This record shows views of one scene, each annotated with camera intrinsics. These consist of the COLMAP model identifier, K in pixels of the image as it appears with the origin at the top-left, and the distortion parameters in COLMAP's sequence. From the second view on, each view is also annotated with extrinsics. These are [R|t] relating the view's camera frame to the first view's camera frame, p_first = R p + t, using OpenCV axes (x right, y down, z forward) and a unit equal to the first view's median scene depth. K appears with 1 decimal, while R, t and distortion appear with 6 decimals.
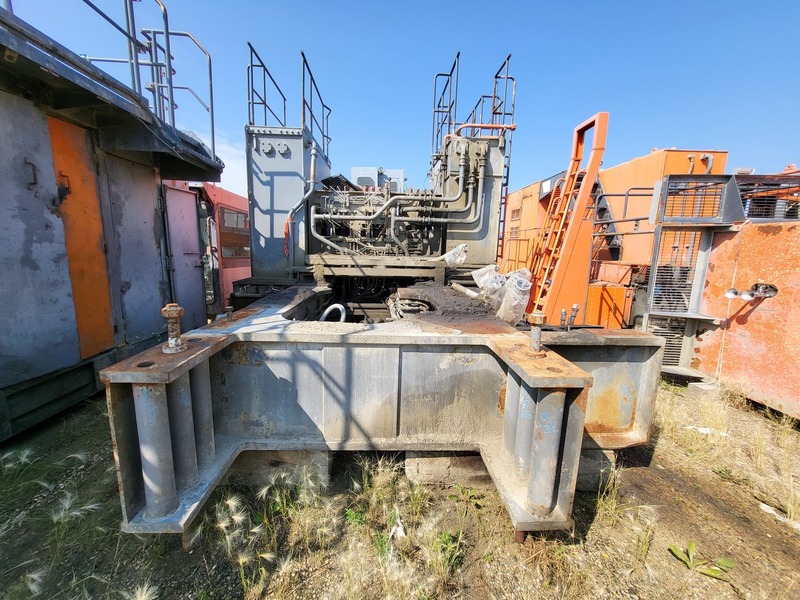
lens RADIAL K [[315.0, 0, 395.4], [0, 315.0, 300.0], [0, 0, 1]] dist [0.001239, -0.002267]
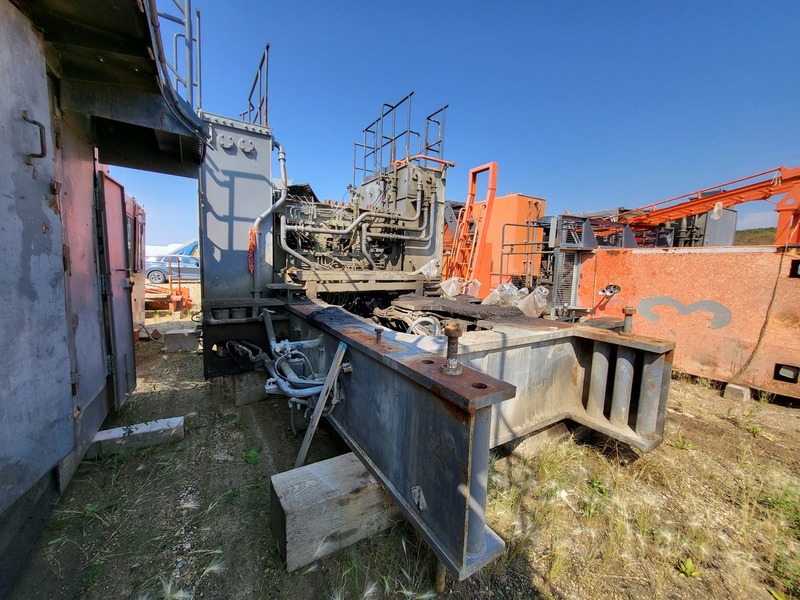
lens RADIAL K [[315.0, 0, 397.0], [0, 315.0, 299.0], [0, 0, 1]] dist [0.001239, -0.002267]
pose [[0.865738, -0.055060, 0.497459, -0.443398], [0.077618, 0.996675, -0.024767, -0.016472], [-0.494442, 0.060054, 0.867134, 0.082678]]
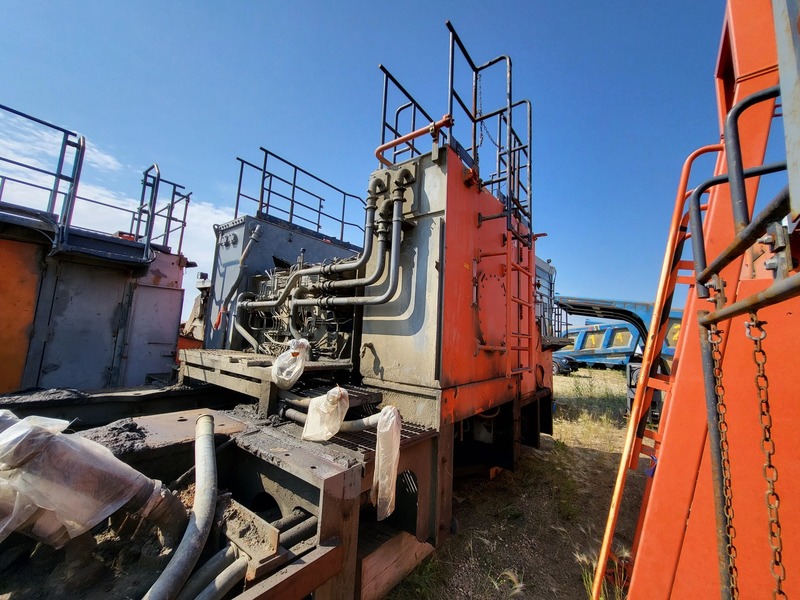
lens RADIAL K [[315.0, 0, 394.9], [0, 315.0, 297.9], [0, 0, 1]] dist [0.001239, -0.002267]
pose [[0.759107, -0.064302, -0.647782, 0.624985], [-0.142257, 0.954671, -0.261470, -0.121556], [0.635231, 0.290635, 0.715550, 0.662344]]
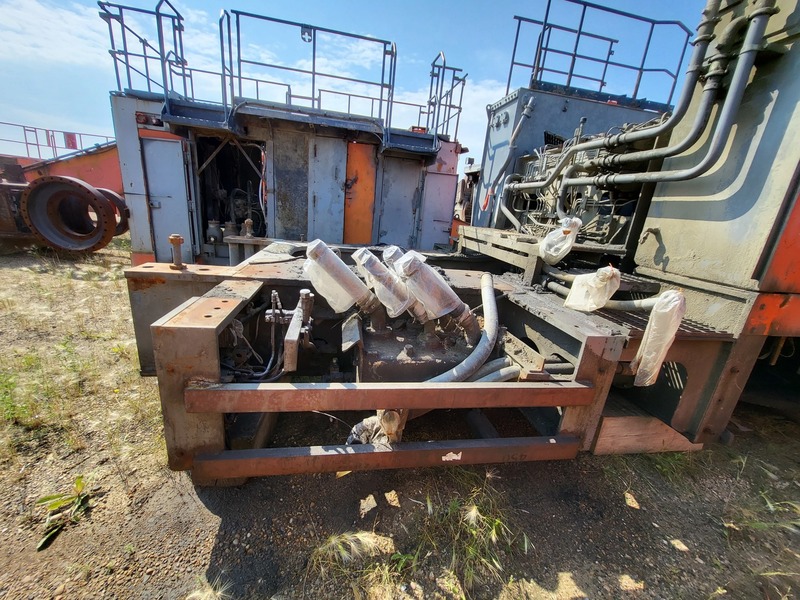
lens RADIAL K [[315.0, 0, 393.9], [0, 315.0, 297.4], [0, 0, 1]] dist [0.001239, -0.002267]
pose [[0.120653, 0.265878, -0.956427, 0.670929], [-0.253898, 0.939684, 0.229194, -0.091977], [0.959676, 0.215182, 0.180881, 0.600611]]
